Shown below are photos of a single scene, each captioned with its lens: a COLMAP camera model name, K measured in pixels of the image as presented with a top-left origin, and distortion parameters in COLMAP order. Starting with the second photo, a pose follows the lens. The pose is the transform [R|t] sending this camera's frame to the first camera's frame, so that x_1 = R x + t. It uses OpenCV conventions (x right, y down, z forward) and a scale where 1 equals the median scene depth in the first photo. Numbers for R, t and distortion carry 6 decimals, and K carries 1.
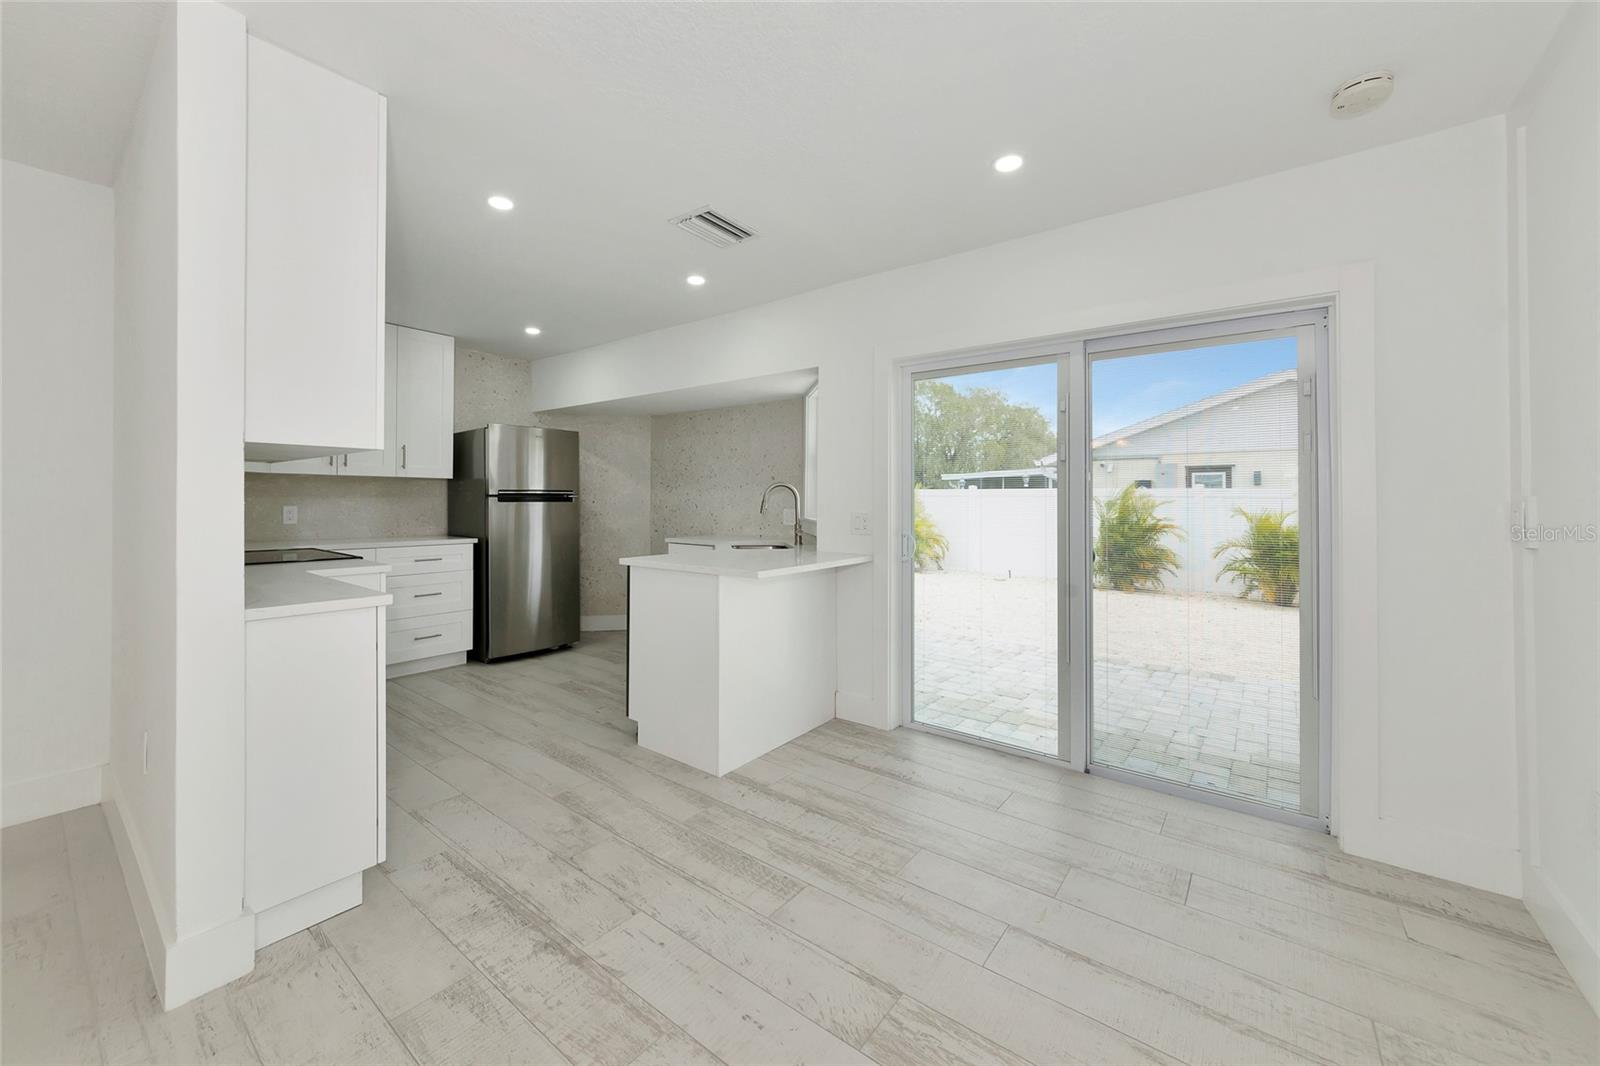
lens RADIAL K [[615.5, 0, 800.9], [0, 615.5, 484.9], [0, 0, 1]] dist [-0.001422, -0.000019]
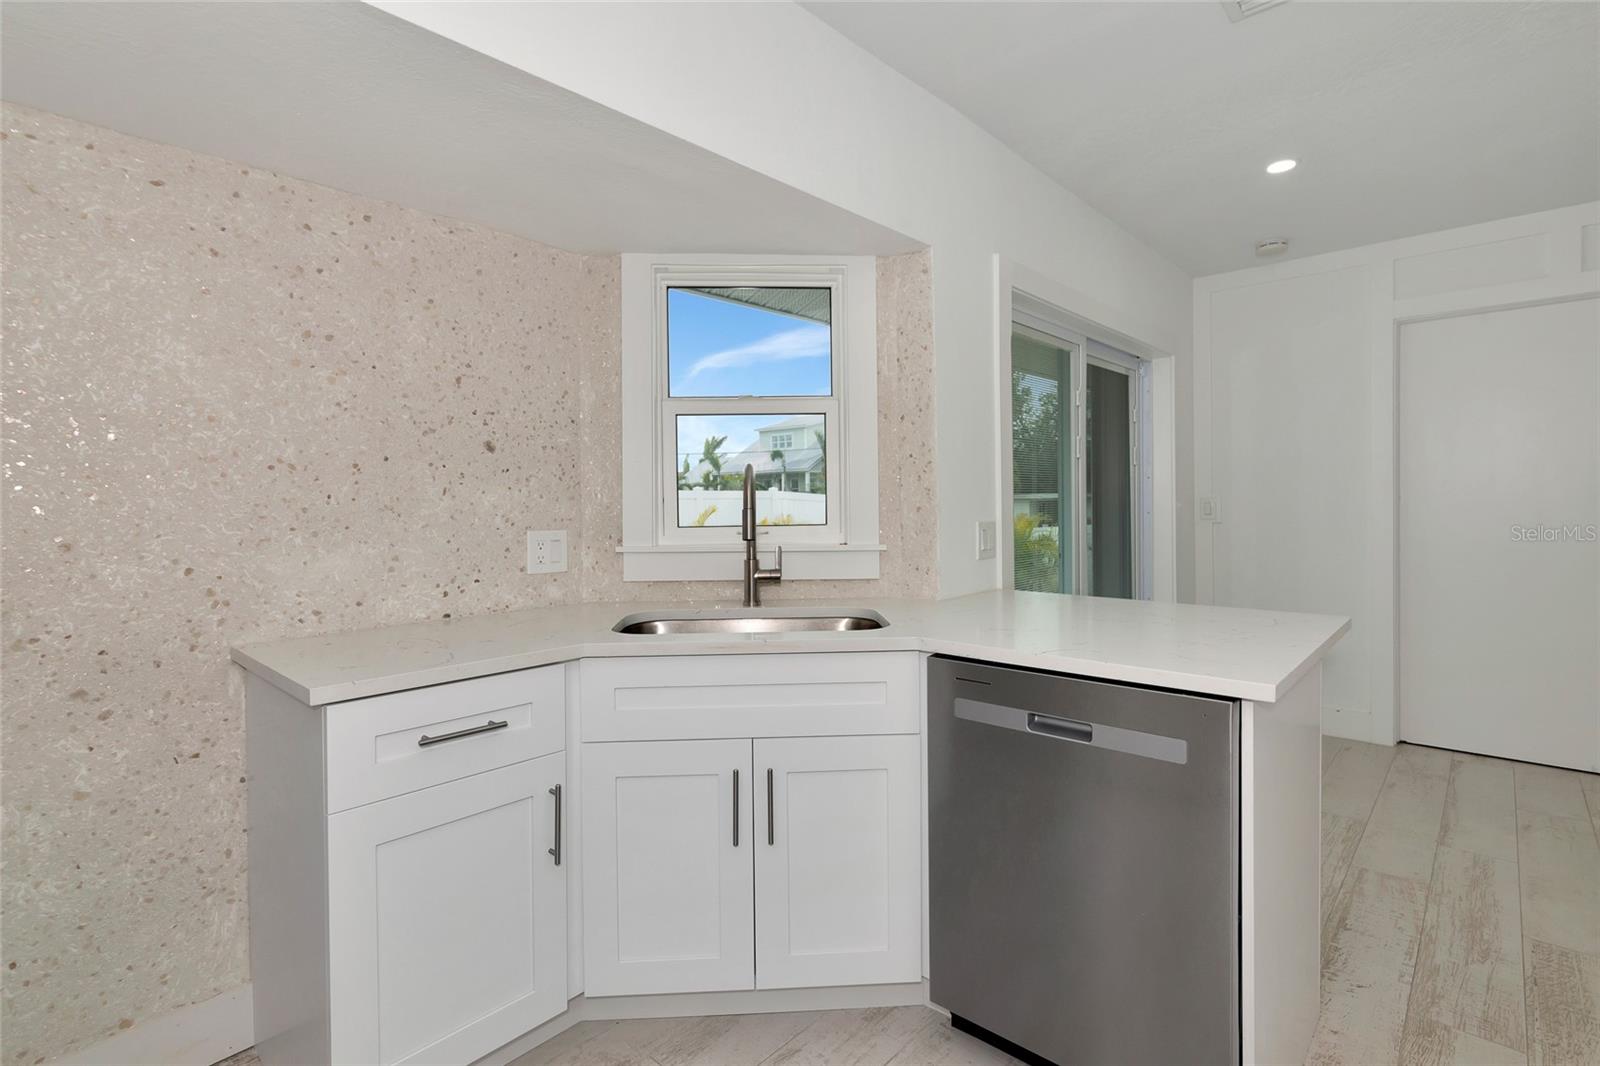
lens RADIAL K [[753.0, 0, 790.6], [0, 753.0, 503.3], [0, 0, 1]] dist [-0.001176, 0.000269]
pose [[0.094541, -0.011284, 0.995457, -0.732943], [-0.017699, 0.999759, 0.013014, 0.021006], [-0.995364, -0.018848, 0.094319, 1.242573]]
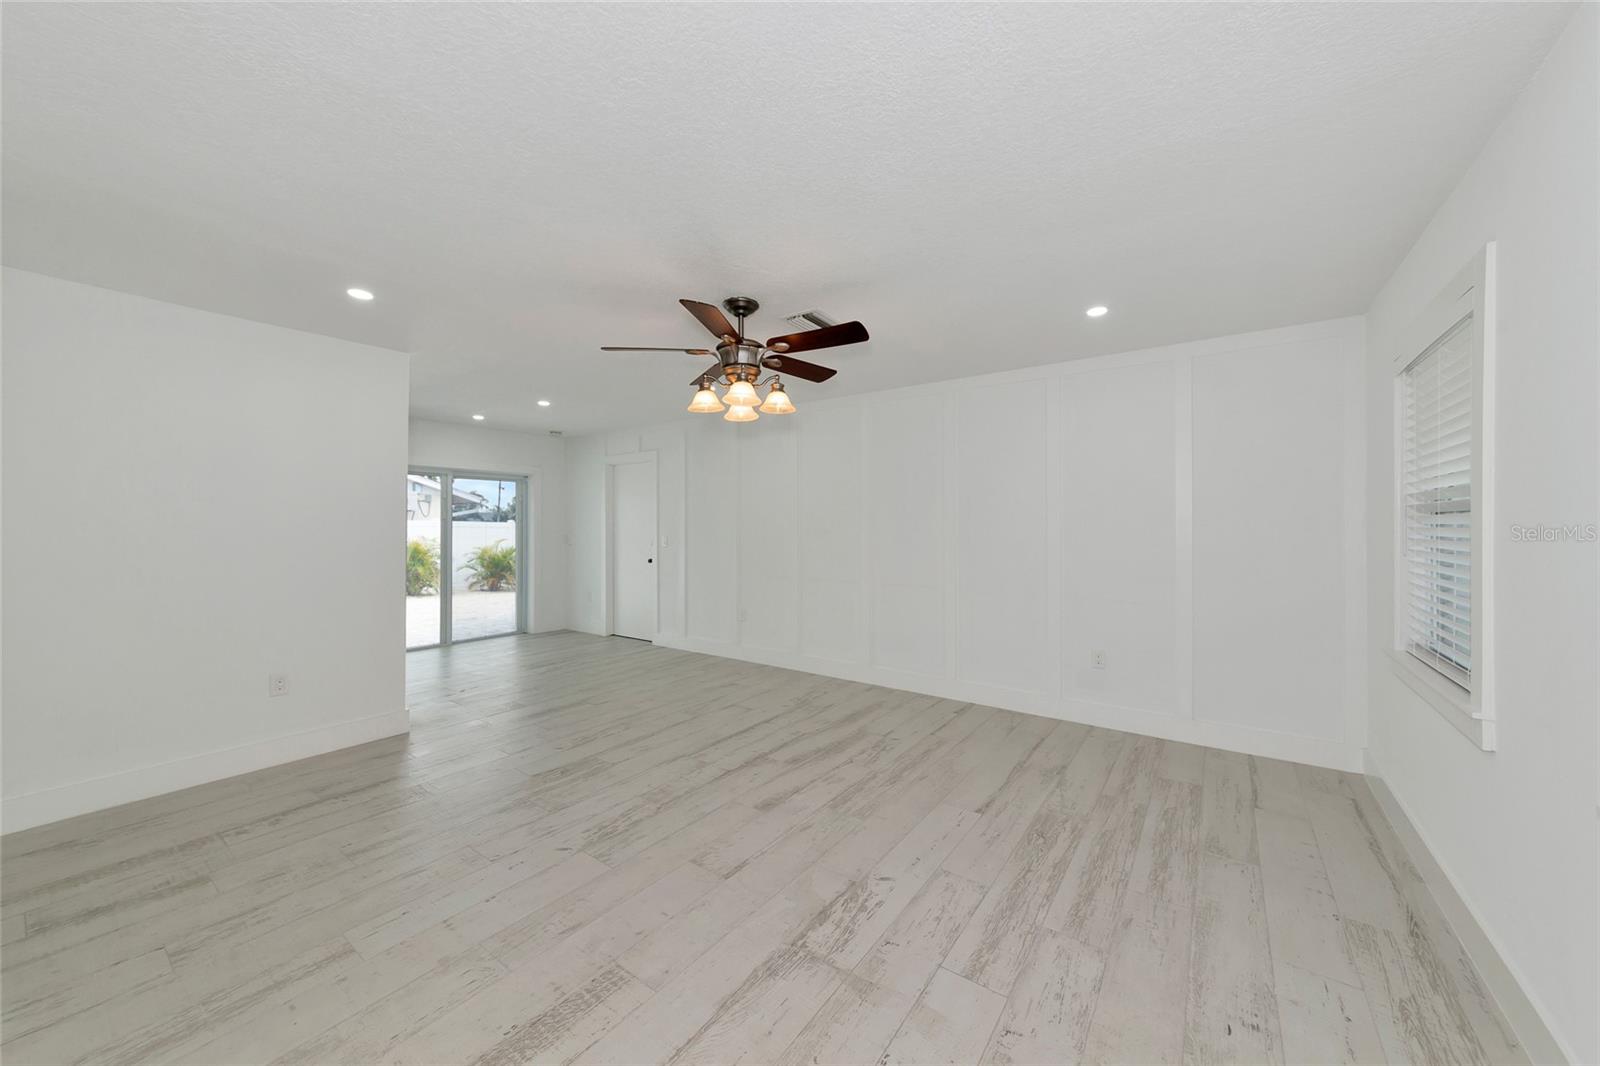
lens RADIAL K [[580.4, 0, 803.0], [0, 580.4, 529.8], [0, 0, 1]] dist [0.007077, -0.000094]
pose [[-0.005767, -0.013930, 0.999886, -1.734920], [-0.027414, 0.999529, 0.013767, -0.066633], [-0.999608, -0.027332, -0.006147, -0.363213]]
